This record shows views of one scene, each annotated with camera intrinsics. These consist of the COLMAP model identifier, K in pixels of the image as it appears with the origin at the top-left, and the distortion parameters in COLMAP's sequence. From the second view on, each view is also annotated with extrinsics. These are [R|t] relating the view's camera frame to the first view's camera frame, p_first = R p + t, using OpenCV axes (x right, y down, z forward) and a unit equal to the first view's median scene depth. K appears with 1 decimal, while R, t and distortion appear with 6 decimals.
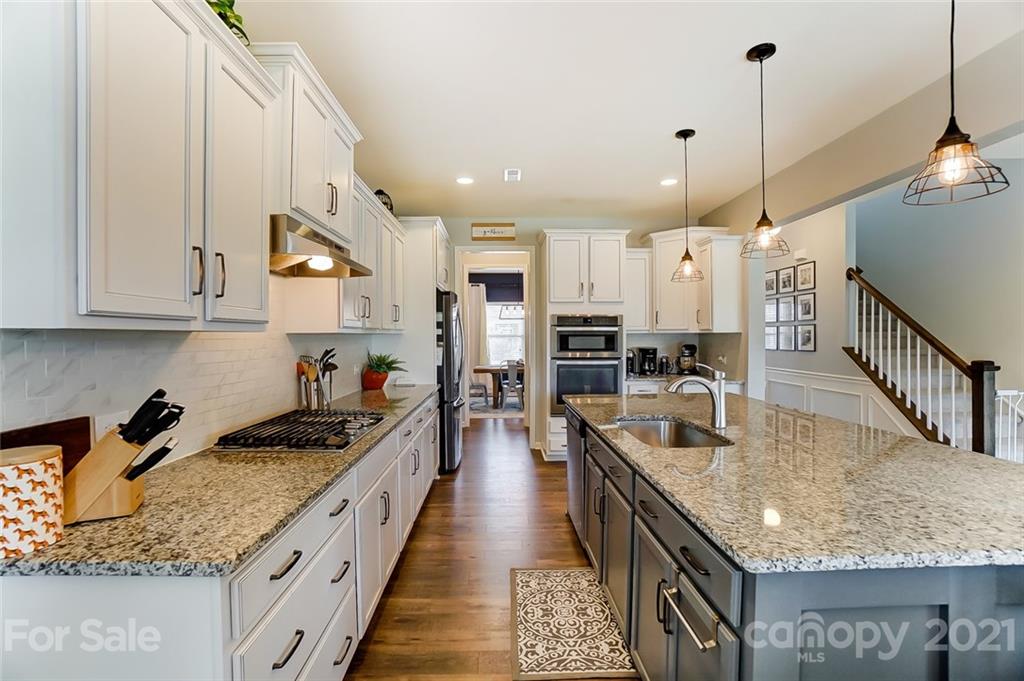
lens RADIAL K [[451.4, 0, 510.5], [0, 451.4, 340.3], [0, 0, 1]] dist [-0.060672, 0.019825]
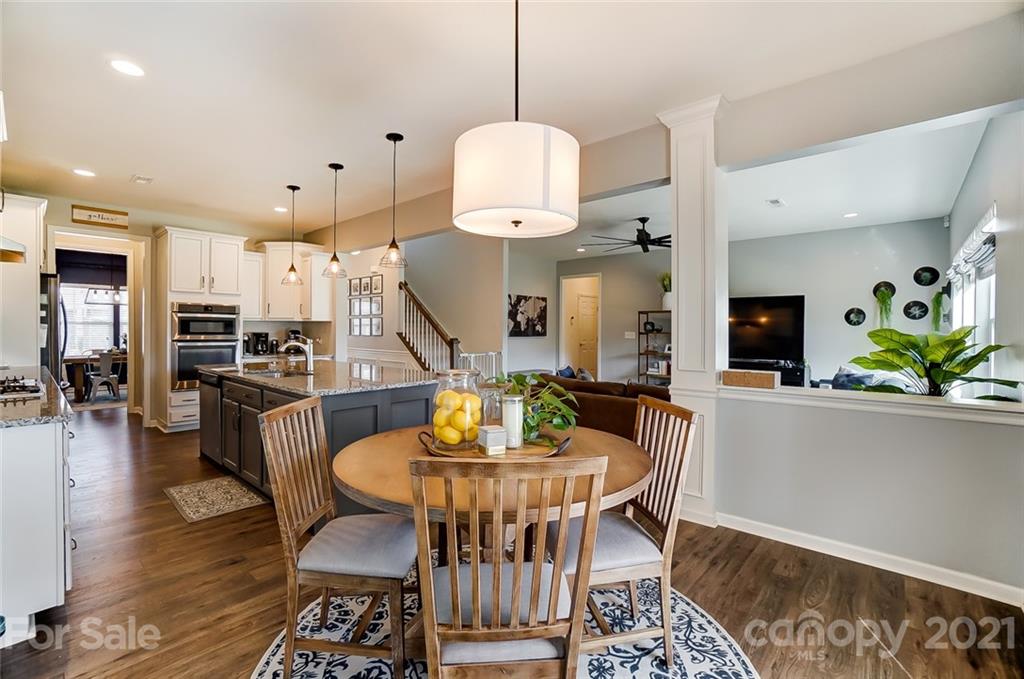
lens RADIAL K [[451.4, 0, 502.9], [0, 451.4, 333.1], [0, 0, 1]] dist [-0.060672, 0.019825]
pose [[0.689217, 0.004712, 0.724539, -0.136631], [-0.003054, 0.999989, -0.003599, 0.022779], [-0.724548, 0.000268, 0.689224, -0.369749]]
